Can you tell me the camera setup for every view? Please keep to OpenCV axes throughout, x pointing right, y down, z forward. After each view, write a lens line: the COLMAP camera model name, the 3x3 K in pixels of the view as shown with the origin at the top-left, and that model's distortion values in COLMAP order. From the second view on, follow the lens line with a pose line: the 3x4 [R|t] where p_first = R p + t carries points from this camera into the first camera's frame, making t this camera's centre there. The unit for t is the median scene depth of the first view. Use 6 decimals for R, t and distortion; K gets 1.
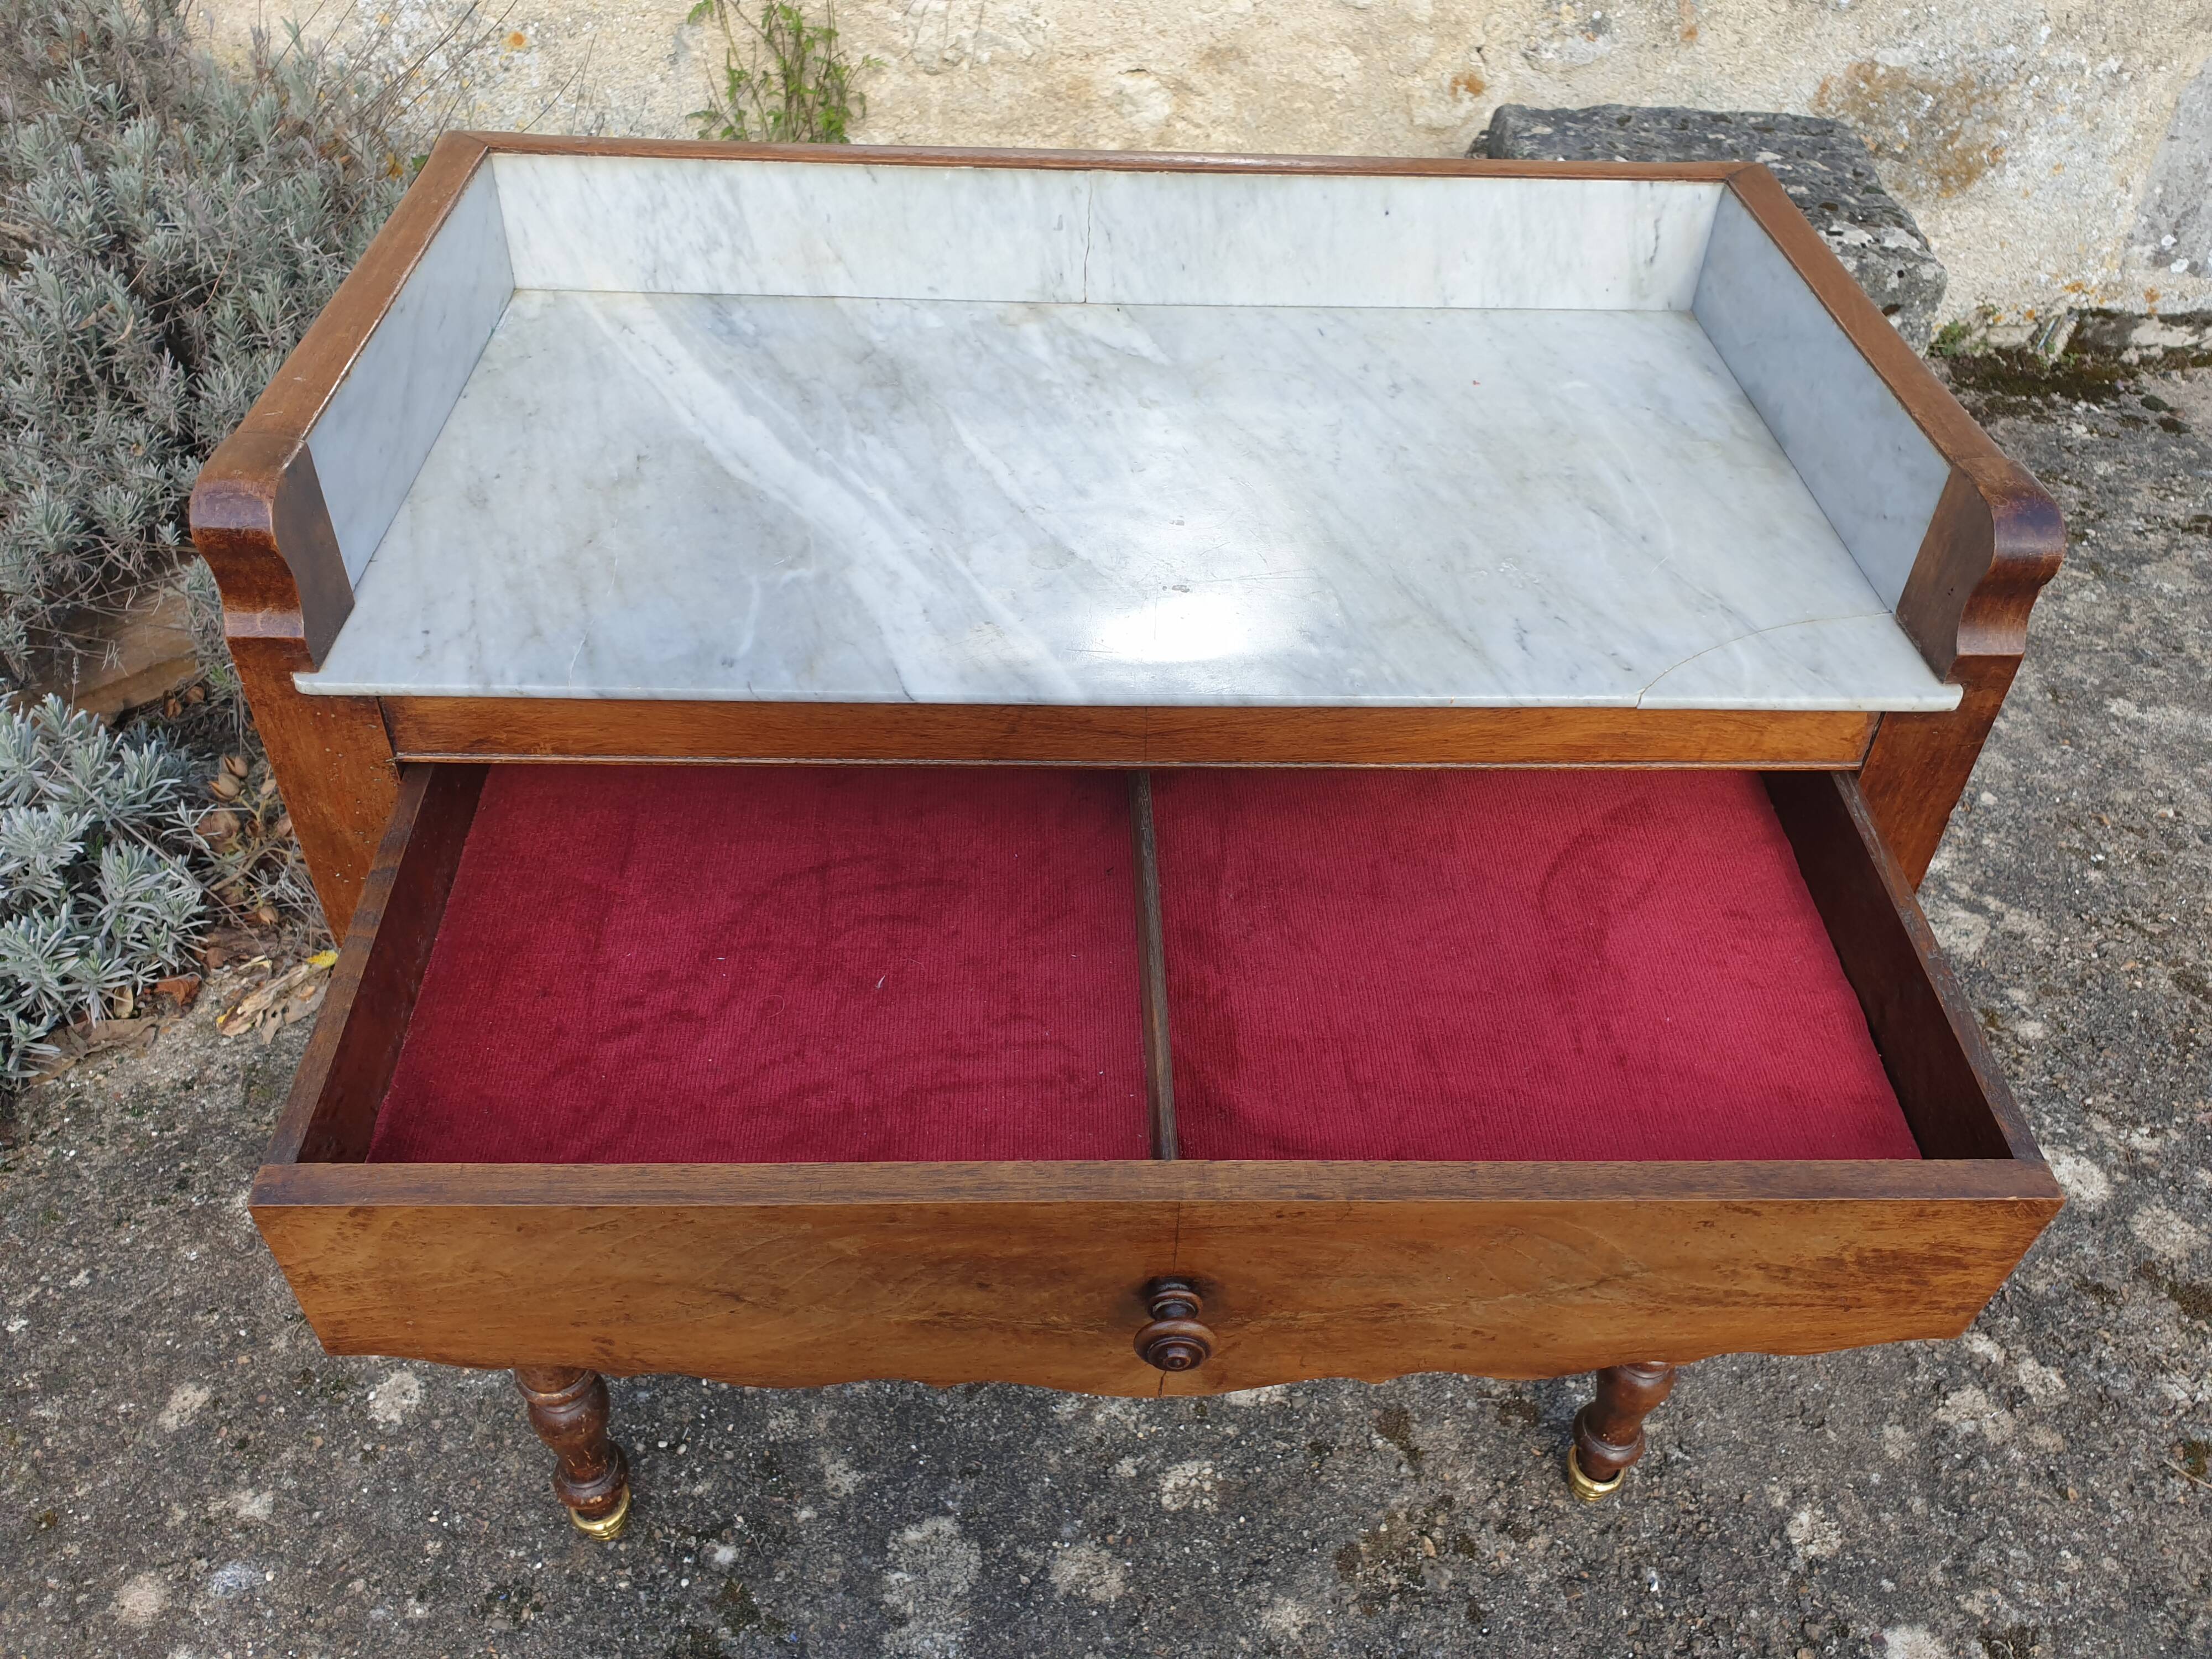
lens RADIAL K [[1725.1, 0, 1129.6], [0, 1725.1, 813.3], [0, 0, 1]] dist [0.005551, 0.029113]
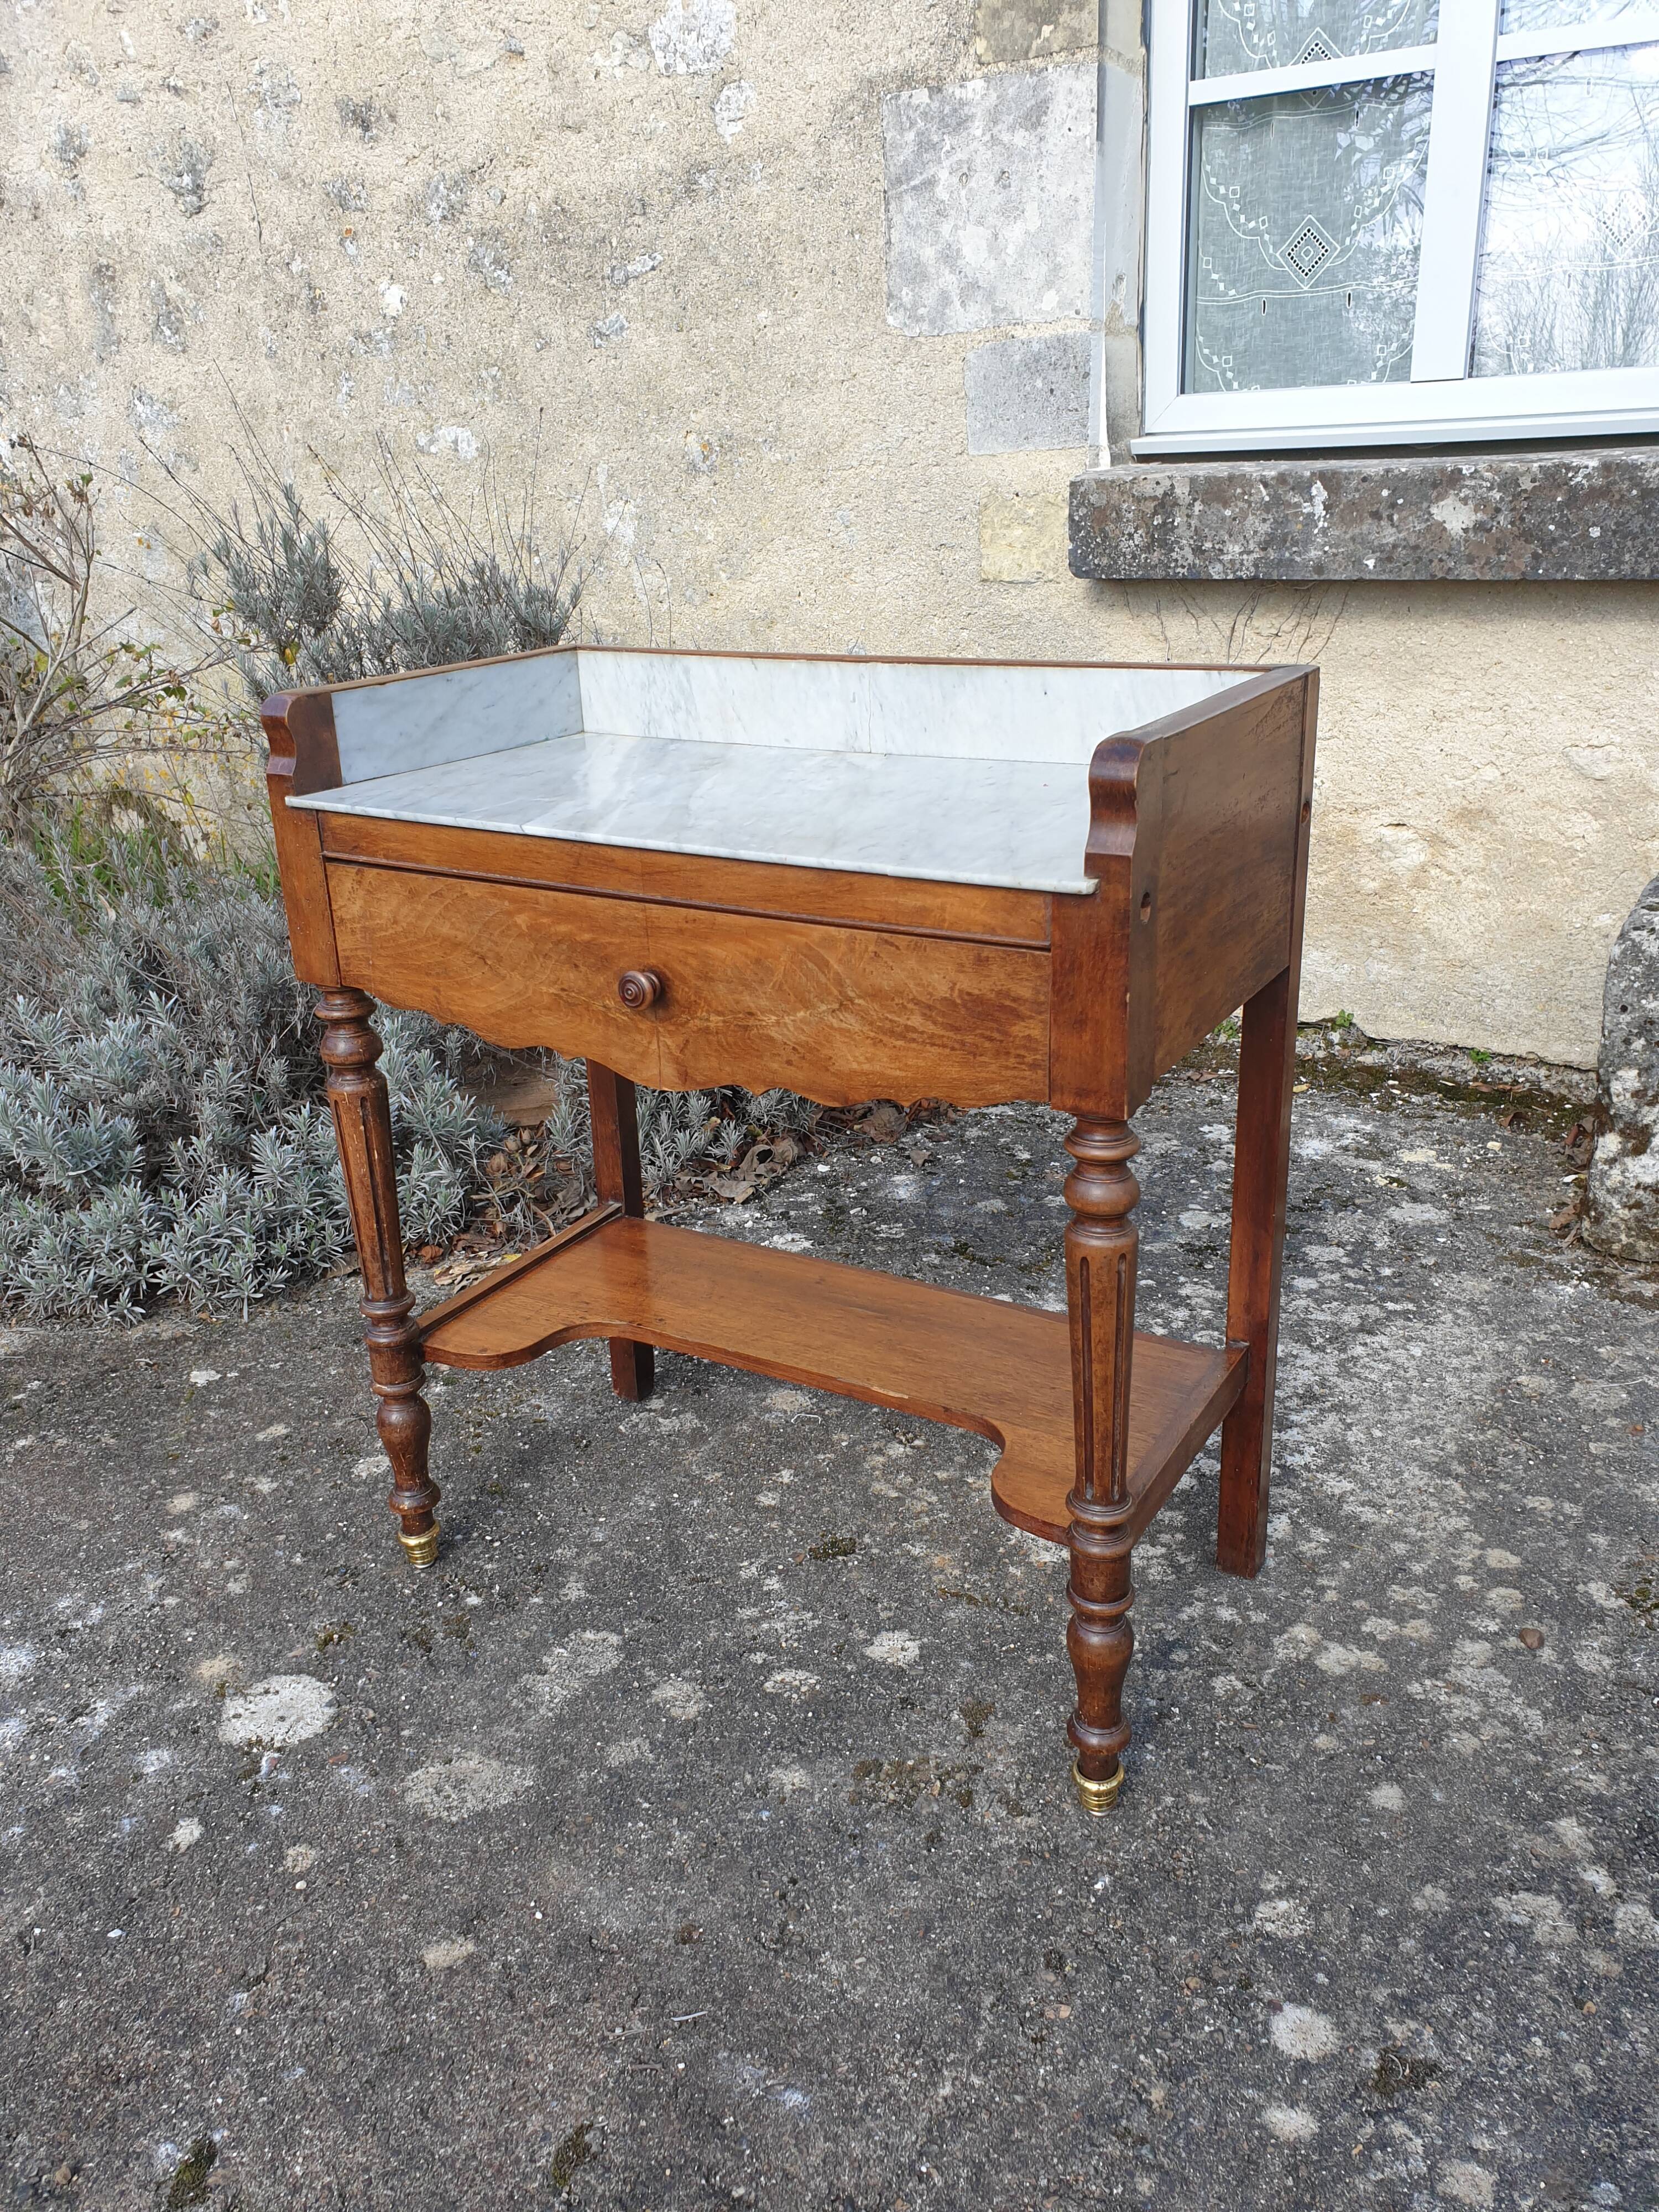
lens RADIAL K [[1725.1, 0, 853.6], [0, 1725.1, 1114.8], [0, 0, 1]] dist [0.005551, 0.029113]
pose [[0.837802, 0.132201, -0.529727, 0.656022], [-0.304579, 0.918405, -0.252514, 0.315781], [0.453121, 0.372901, 0.809707, -0.102195]]
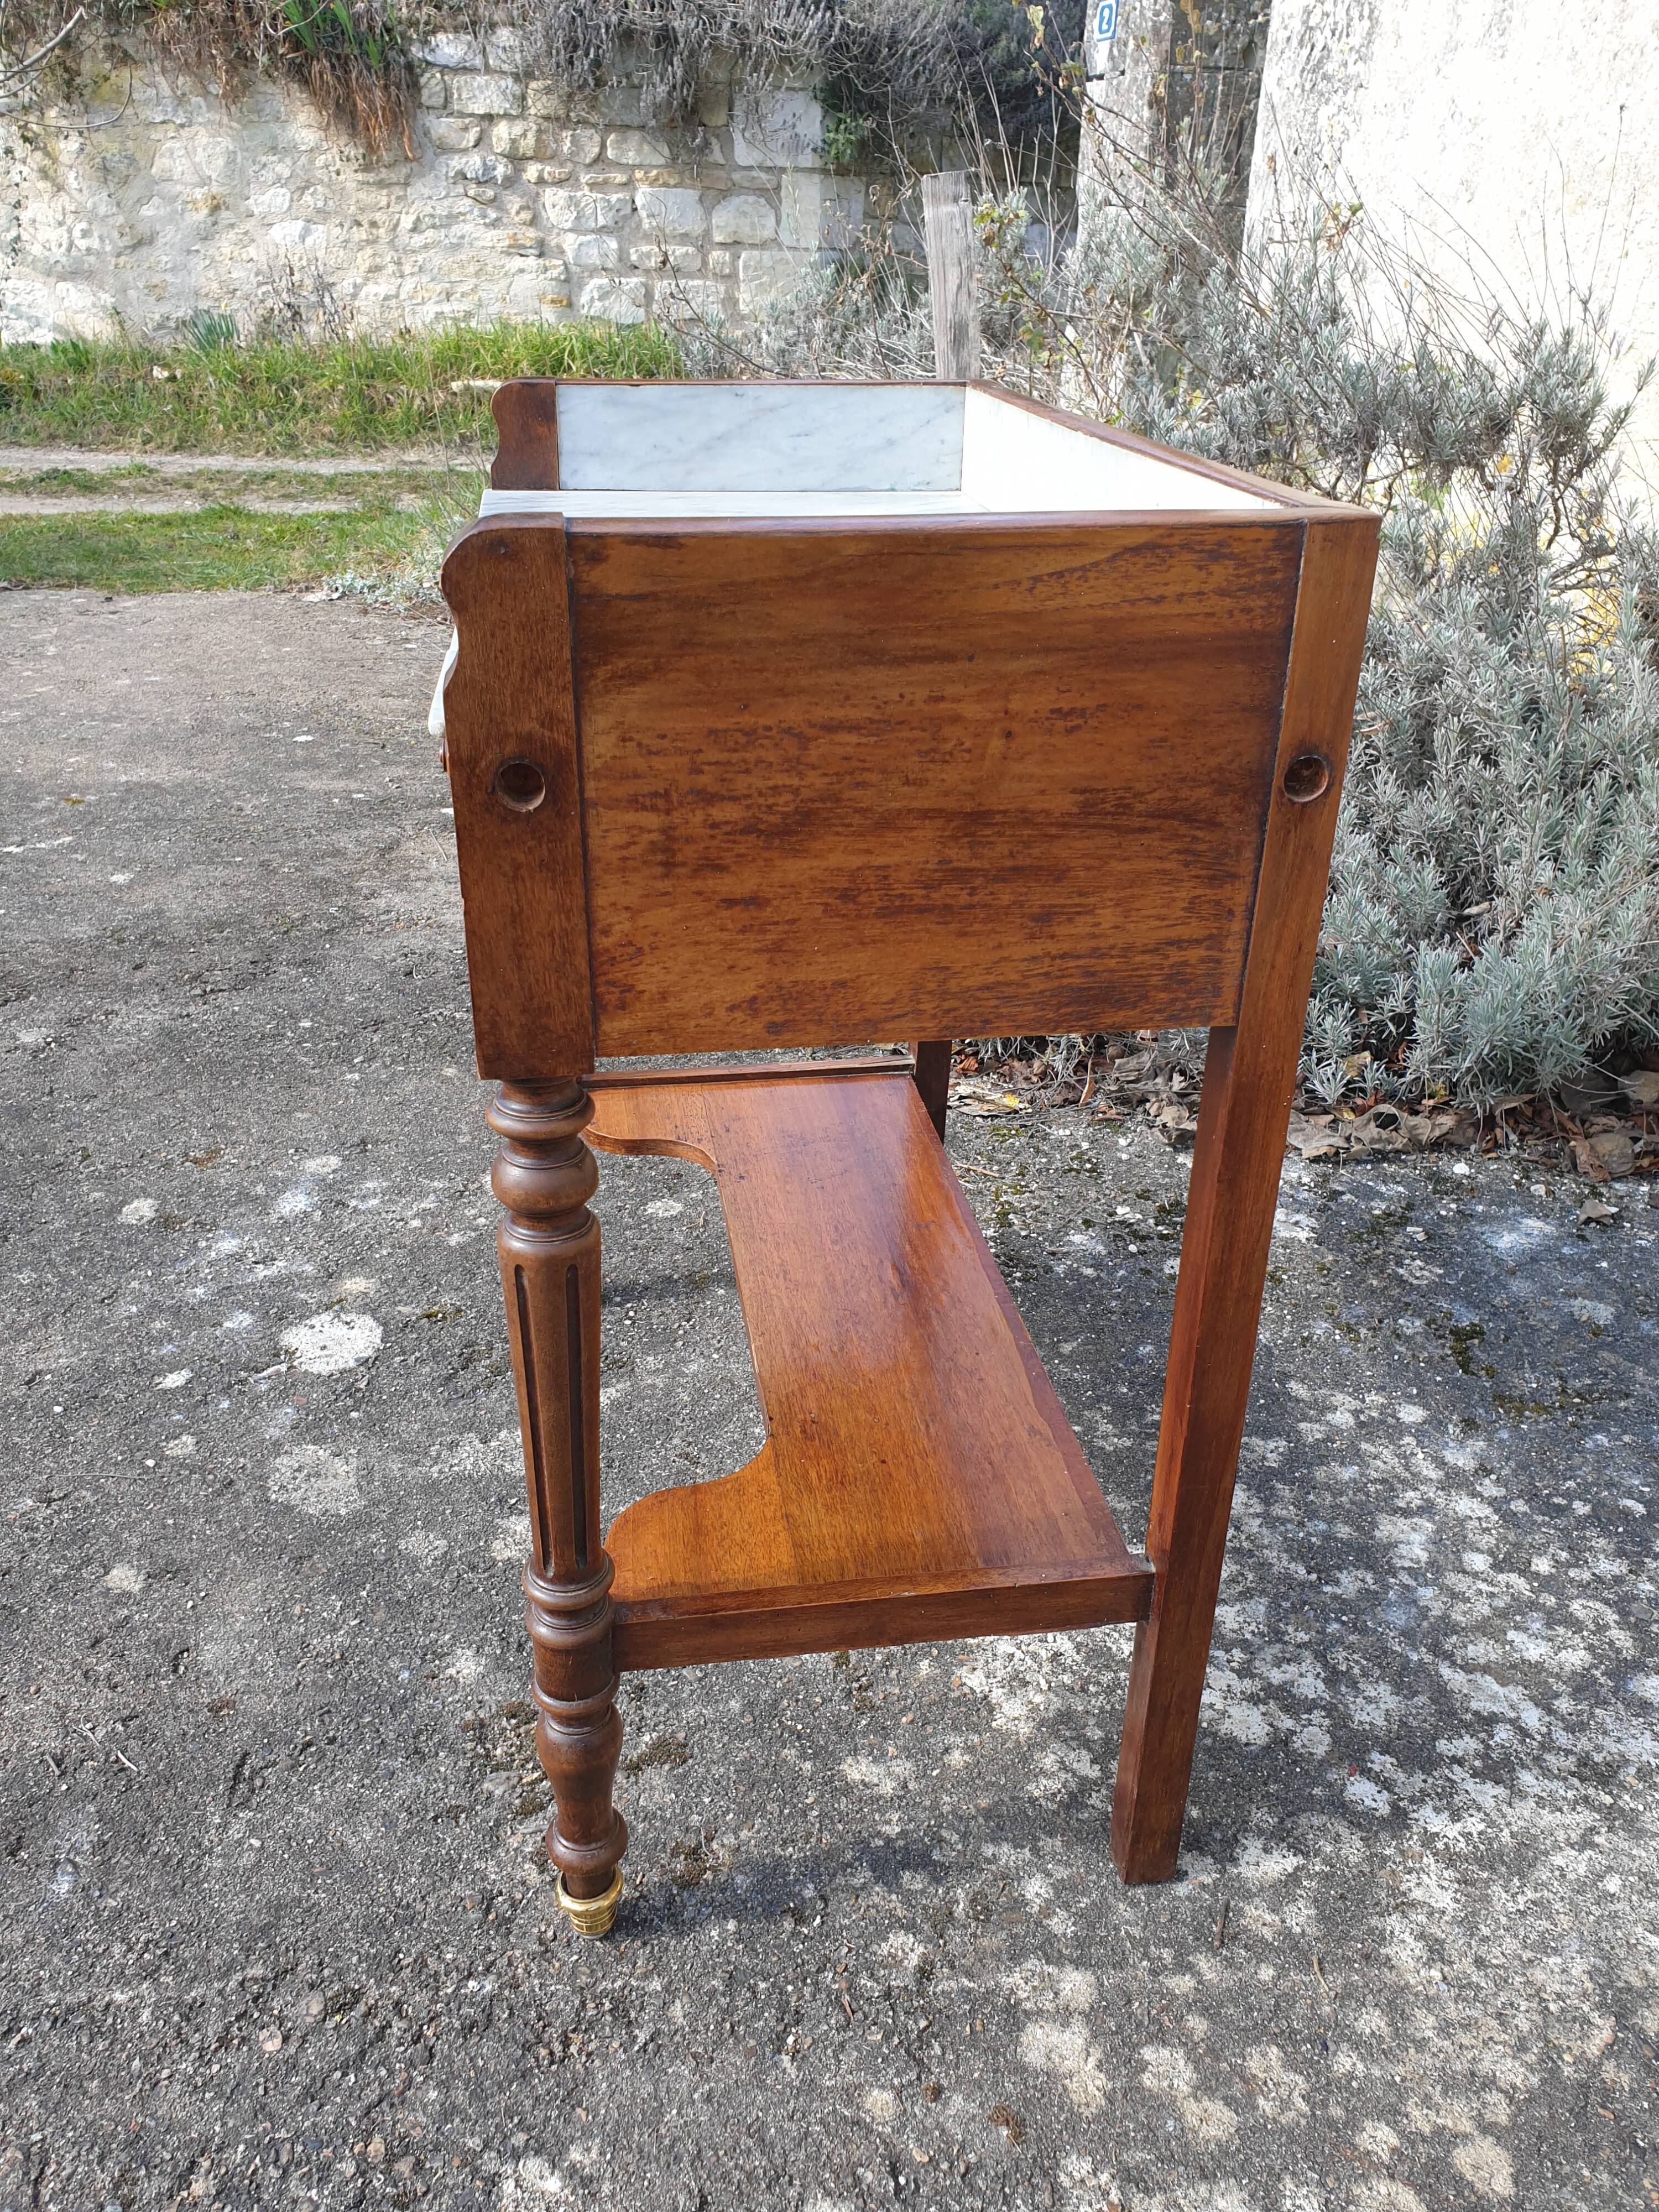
lens RADIAL K [[1725.1, 0, 831.1], [0, 1725.1, 1128.5], [0, 0, 1]] dist [0.005551, 0.029113]
pose [[0.096777, 0.423356, -0.900779, 0.883447], [-0.660494, 0.704350, 0.260075, -0.185078], [0.744568, 0.569790, 0.347789, 0.574699]]
